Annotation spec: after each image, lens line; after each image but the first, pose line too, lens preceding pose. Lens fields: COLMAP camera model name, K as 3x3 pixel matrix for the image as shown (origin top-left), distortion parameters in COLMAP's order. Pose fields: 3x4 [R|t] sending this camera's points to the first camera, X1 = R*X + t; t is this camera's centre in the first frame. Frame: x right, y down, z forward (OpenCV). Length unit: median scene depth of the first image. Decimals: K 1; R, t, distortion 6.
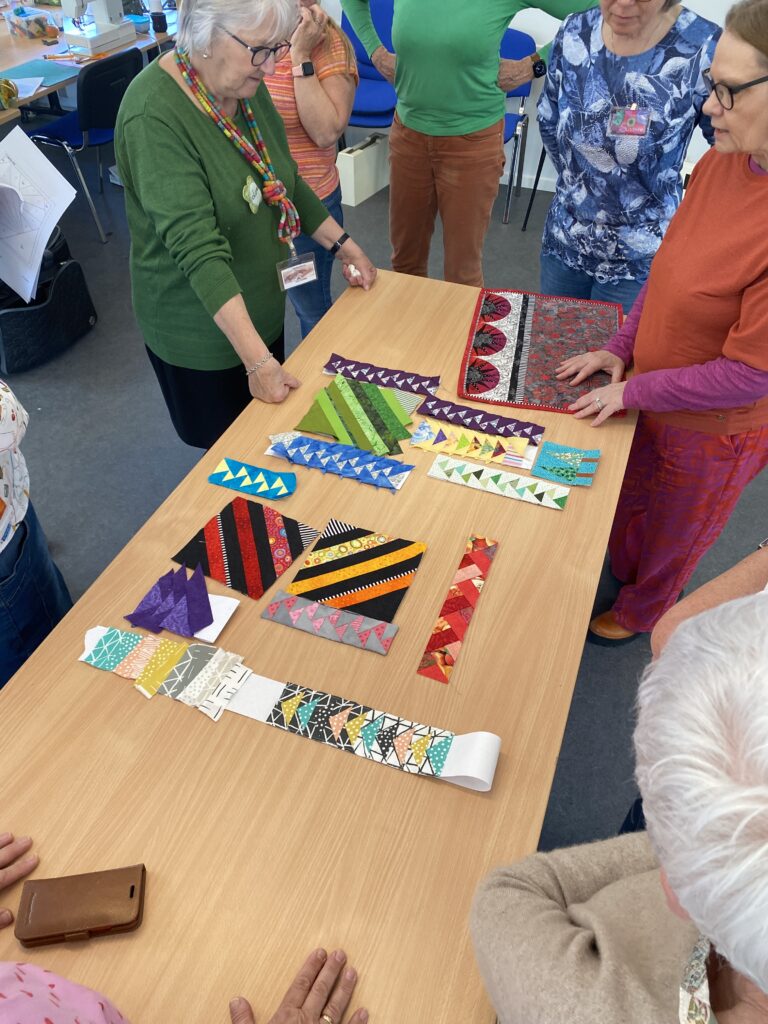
lens RADIAL K [[763.7, 0, 384.0], [0, 763.7, 512.0], [0, 0, 1]] dist [0.048229, -0.149309]
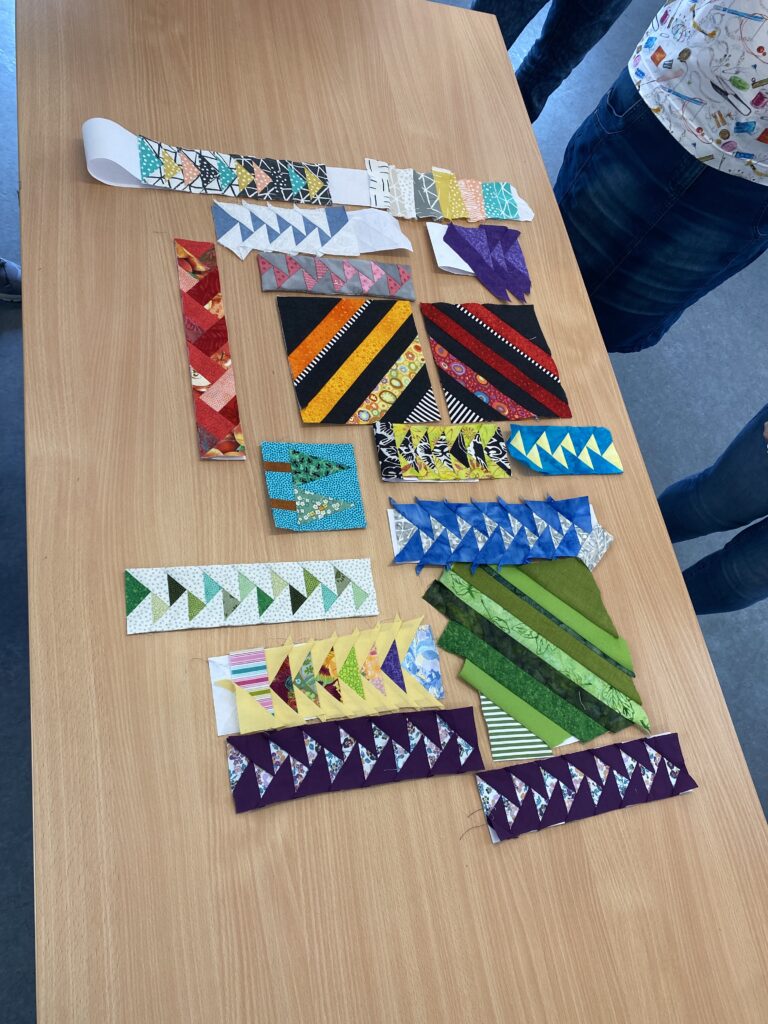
lens RADIAL K [[763.7, 0, 384.0], [0, 763.7, 512.0], [0, 0, 1]] dist [0.048229, -0.149309]
pose [[-0.805154, 0.372192, -0.461737, 0.338880], [-0.575321, -0.301146, 0.760472, -0.546582], [0.143991, 0.877943, 0.456599, 0.770607]]
